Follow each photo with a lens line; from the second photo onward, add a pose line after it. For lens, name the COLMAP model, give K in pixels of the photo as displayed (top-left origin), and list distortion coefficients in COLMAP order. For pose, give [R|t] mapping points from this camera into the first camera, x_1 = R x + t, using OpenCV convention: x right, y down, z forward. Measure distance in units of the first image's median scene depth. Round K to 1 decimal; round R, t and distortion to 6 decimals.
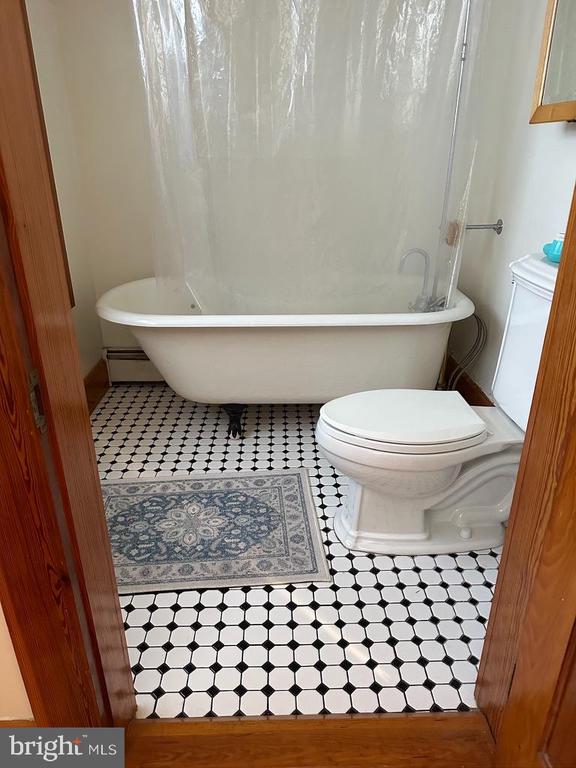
lens RADIAL K [[552.0, 0, 288.0], [0, 552.0, 384.0], [0, 0, 1]] dist [0.073109, -0.083832]
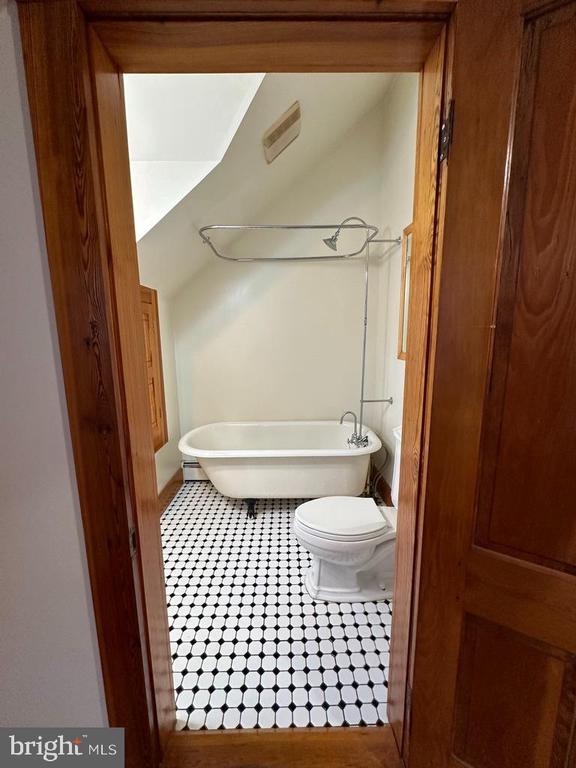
lens RADIAL K [[310.7, 0, 288.0], [0, 310.7, 384.0], [0, 0, 1]] dist [-0.001716, 0.004048]
pose [[0.999942, 0.002249, -0.010540, 0.041966], [-0.004743, 0.970030, -0.242939, -0.103976], [0.009677, 0.242975, 0.969984, -0.072920]]
